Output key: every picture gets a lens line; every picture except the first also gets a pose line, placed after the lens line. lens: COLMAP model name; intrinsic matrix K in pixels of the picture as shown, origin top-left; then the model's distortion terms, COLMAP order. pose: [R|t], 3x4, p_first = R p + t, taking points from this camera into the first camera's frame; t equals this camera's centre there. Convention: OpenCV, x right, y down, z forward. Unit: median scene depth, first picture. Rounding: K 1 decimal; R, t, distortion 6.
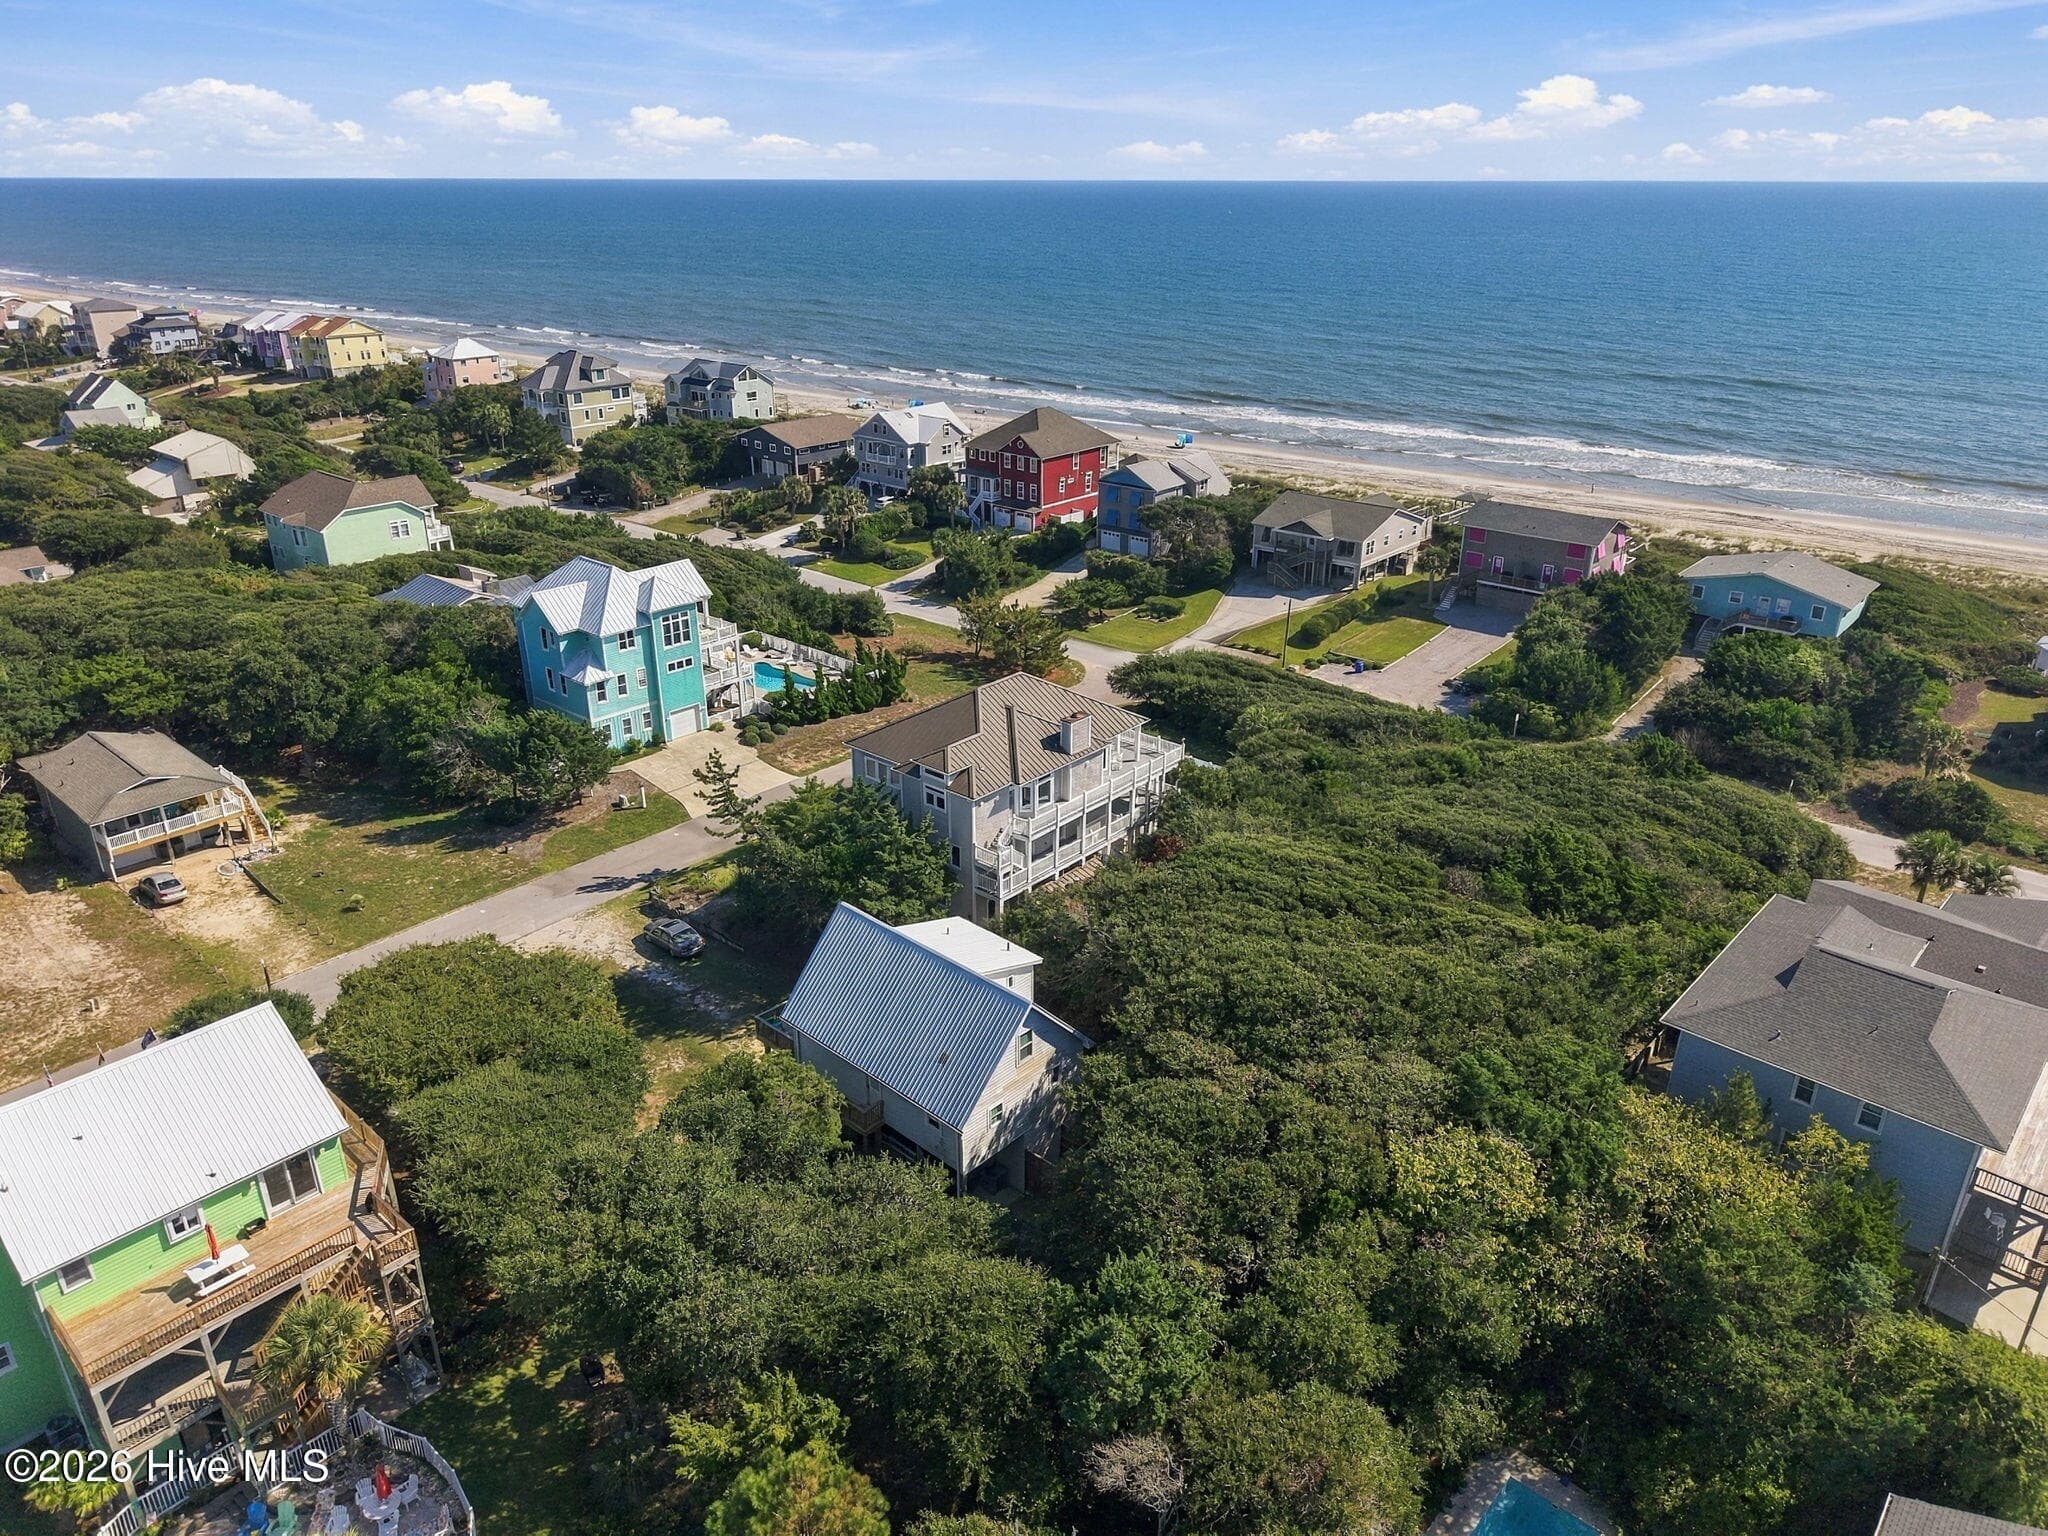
lens RADIAL K [[1366.6, 0, 1014.6], [0, 1366.6, 771.5], [0, 0, 1]] dist [0.049230, -0.071529]
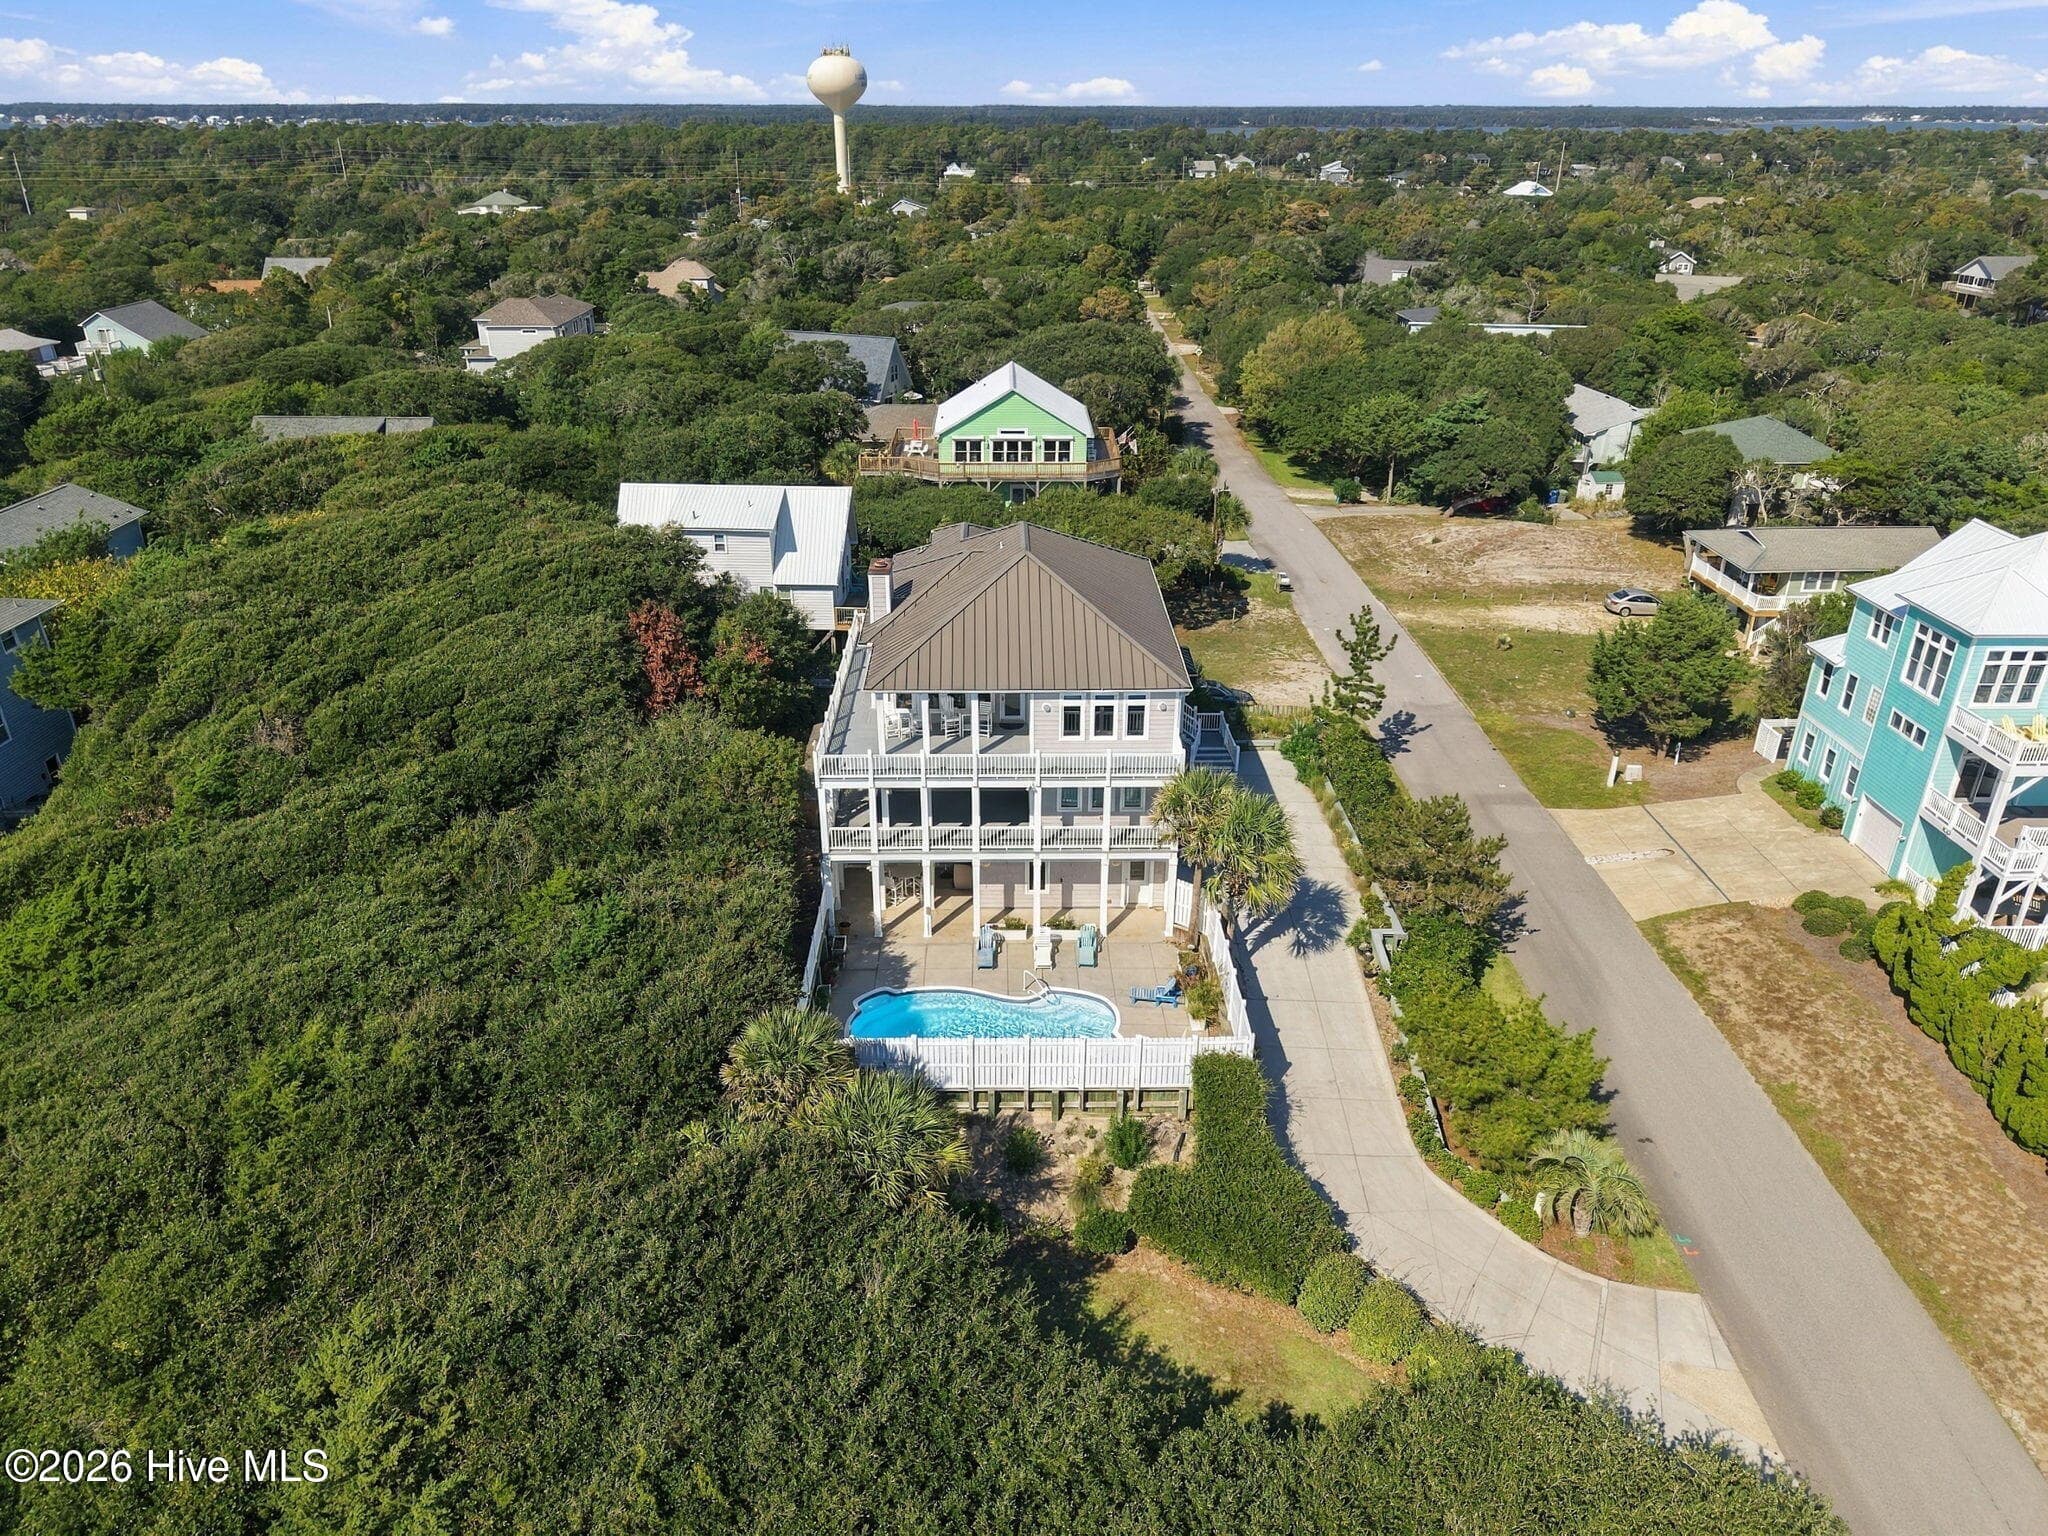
lens RADIAL K [[1363.5, 0, 1032.3], [0, 1363.5, 766.7], [0, 0, 1]] dist [0.043157, -0.038265]
pose [[-0.734517, 0.290299, -0.613361, 0.327549], [-0.274336, 0.699686, 0.659681, -0.328948], [0.620664, 0.652814, -0.434292, 1.061185]]
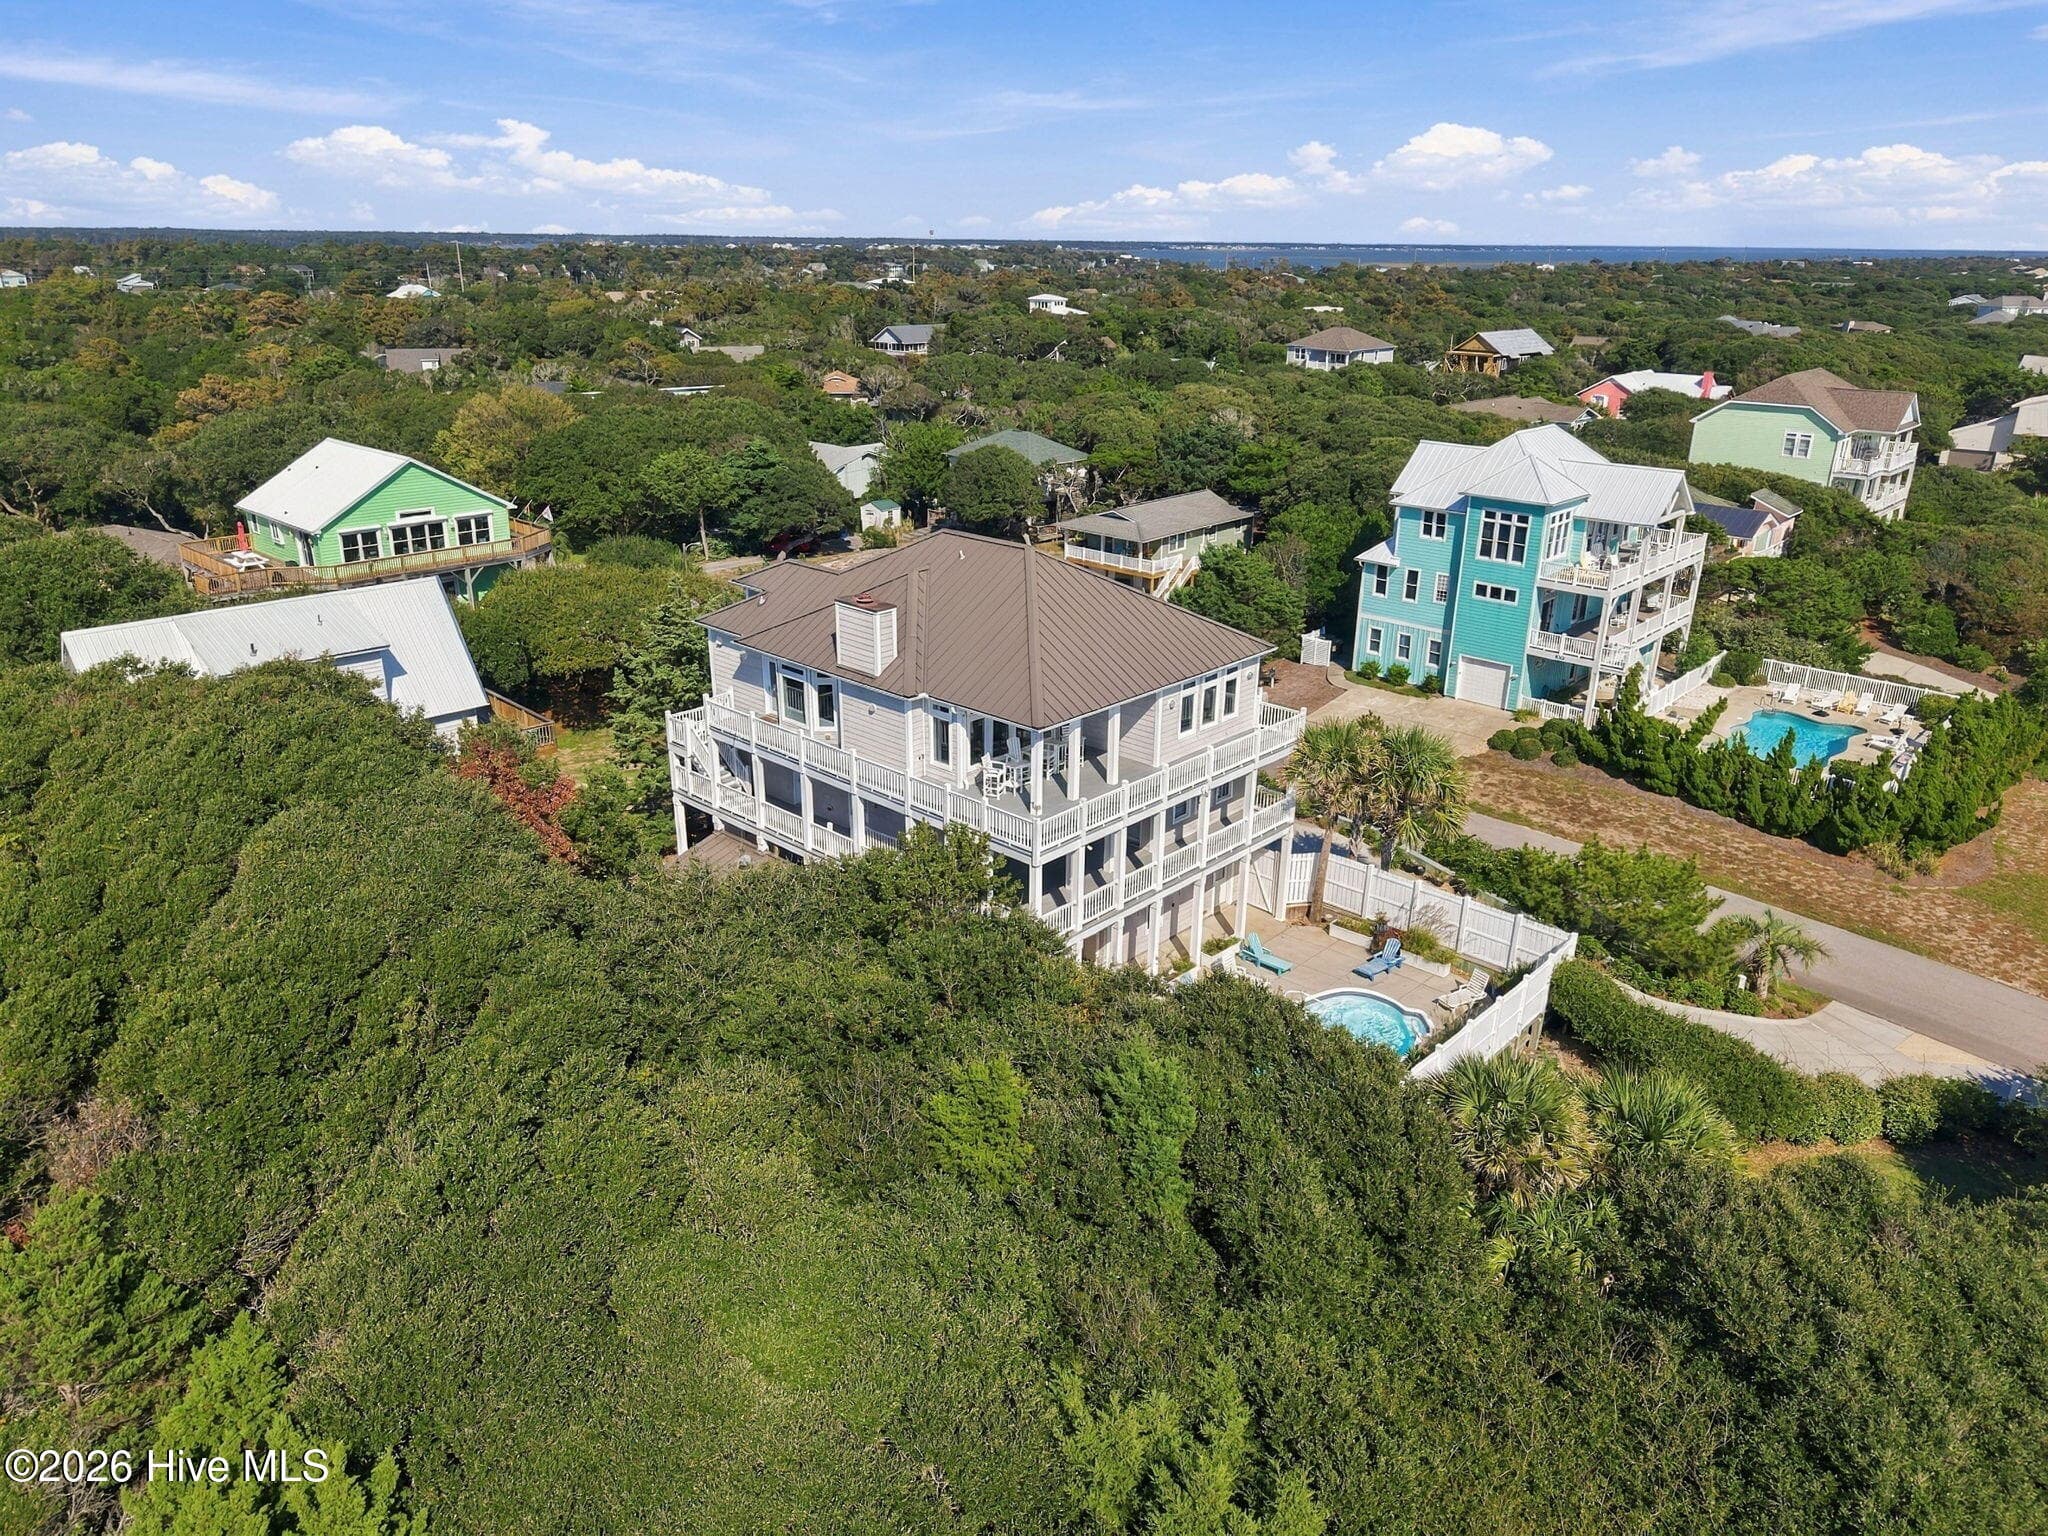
lens RADIAL K [[1378.7, 0, 1024.0], [0, 1378.7, 768.0], [0, 0, 1]] dist [-0.005581, -0.002195]
pose [[-0.023996, 0.355898, -0.934217, 0.417396], [-0.408173, 0.849559, 0.334131, -0.139643], [0.912589, 0.389340, 0.124882, 0.767818]]
